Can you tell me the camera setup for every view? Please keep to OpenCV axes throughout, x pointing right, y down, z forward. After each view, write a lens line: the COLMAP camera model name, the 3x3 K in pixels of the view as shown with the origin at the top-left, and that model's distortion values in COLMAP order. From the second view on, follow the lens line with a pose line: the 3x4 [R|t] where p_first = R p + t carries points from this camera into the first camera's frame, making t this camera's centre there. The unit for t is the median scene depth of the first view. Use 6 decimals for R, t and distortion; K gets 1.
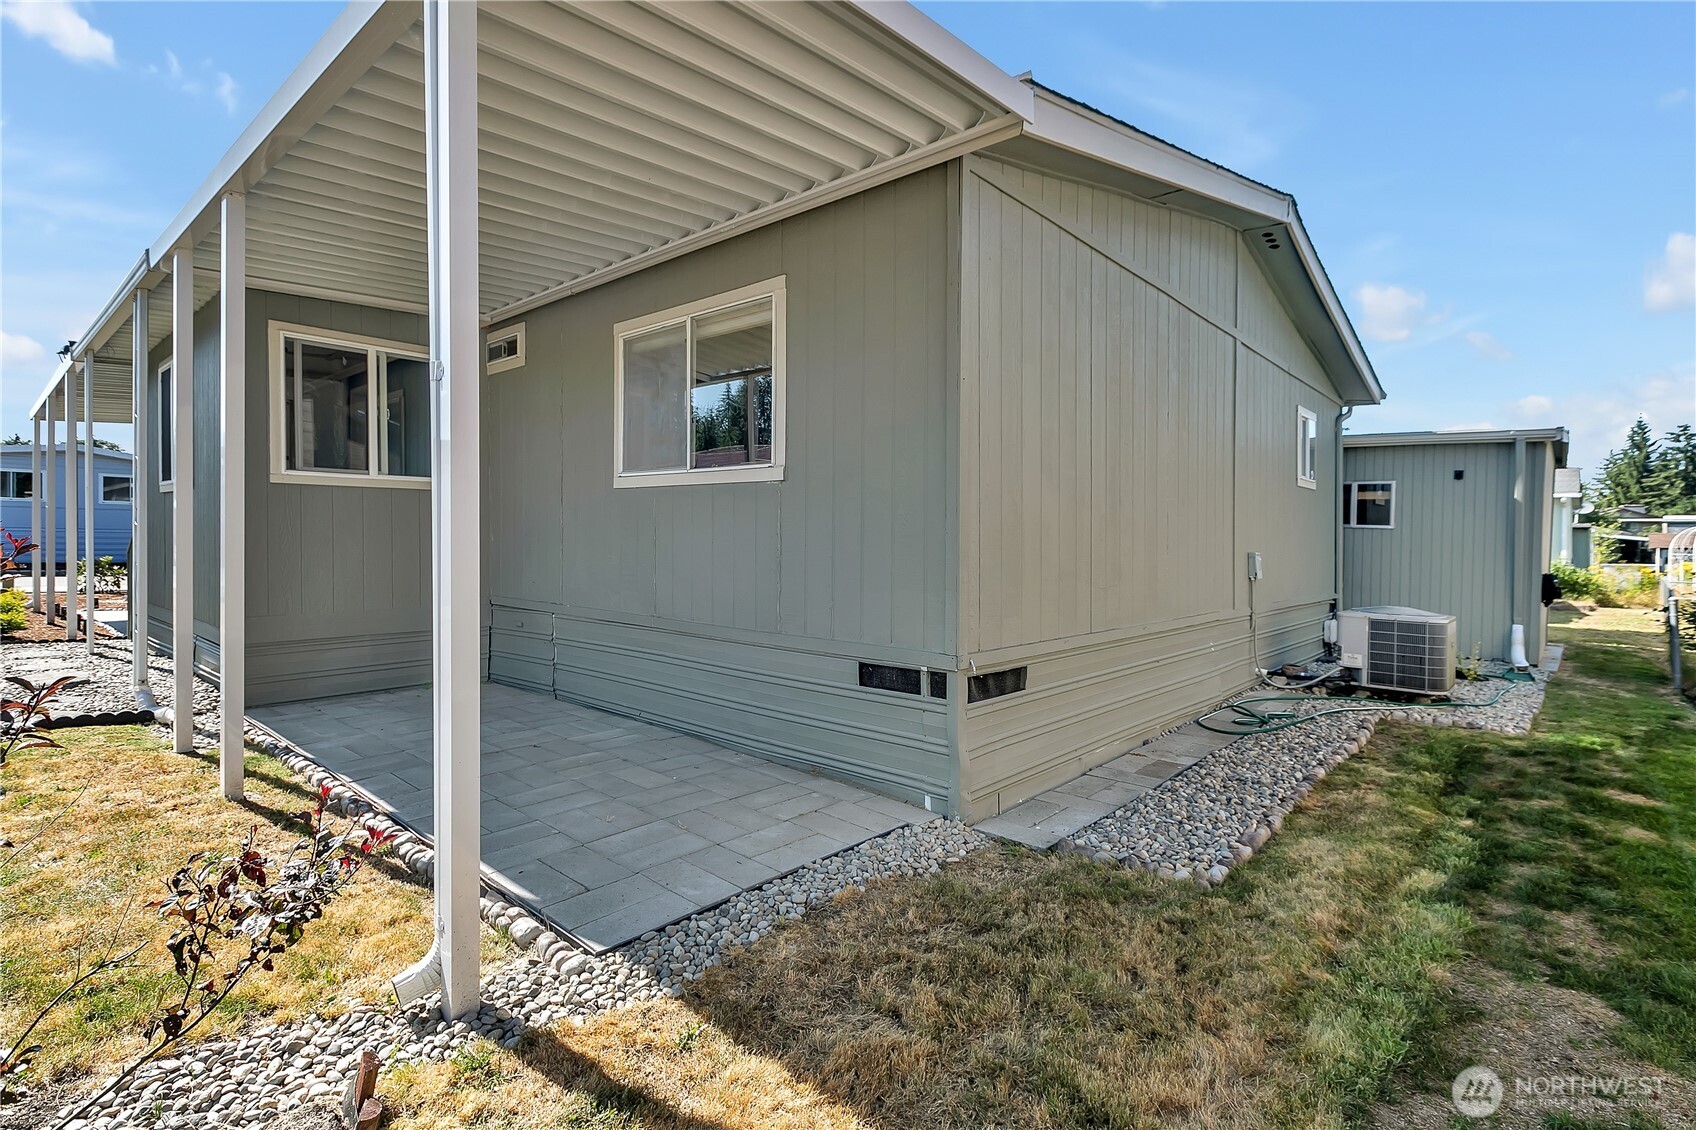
lens RADIAL K [[784.5, 0, 848.0], [0, 784.5, 531.8], [0, 0, 1]] dist [0.001319, -0.000380]
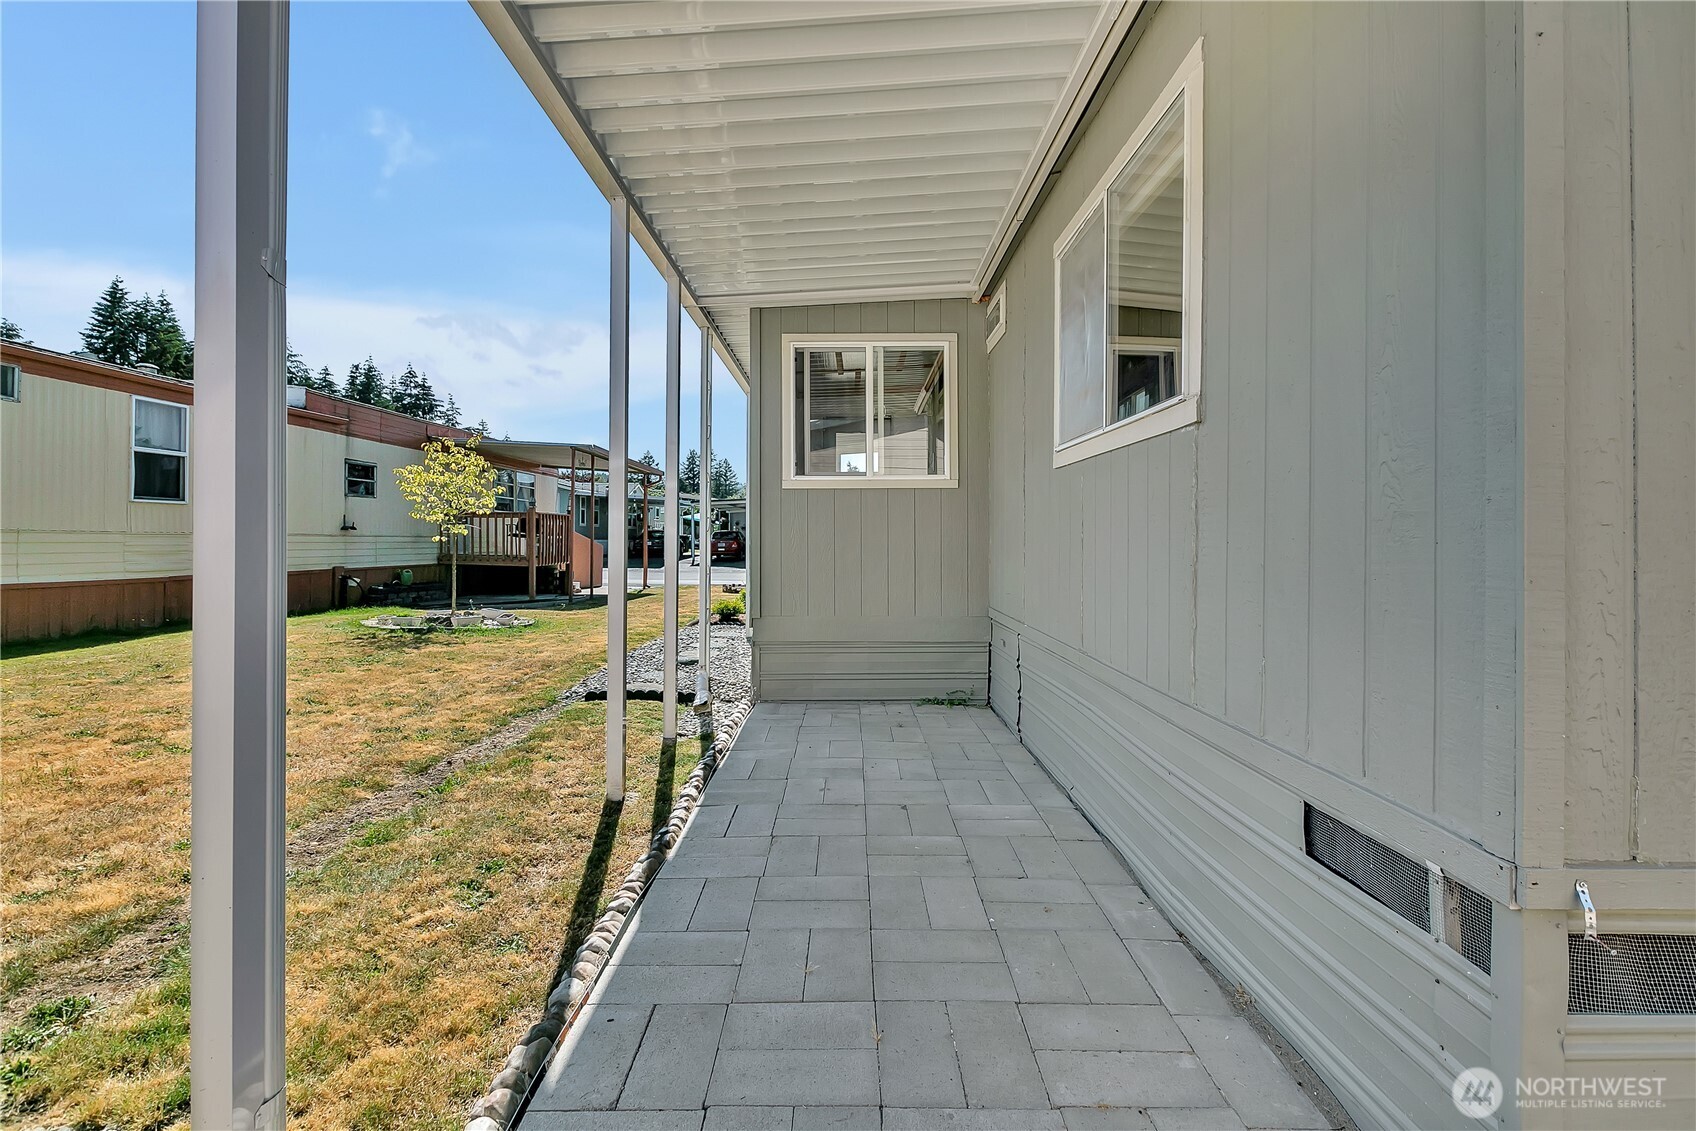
lens RADIAL K [[814.5, 0, 851.9], [0, 814.5, 532.6], [0, 0, 1]] dist [-0.001060, -0.000699]
pose [[0.663246, -0.018516, -0.748172, 0.203000], [0.015558, 0.999819, -0.010953, 0.013966], [0.748240, -0.004375, 0.663414, 0.521282]]
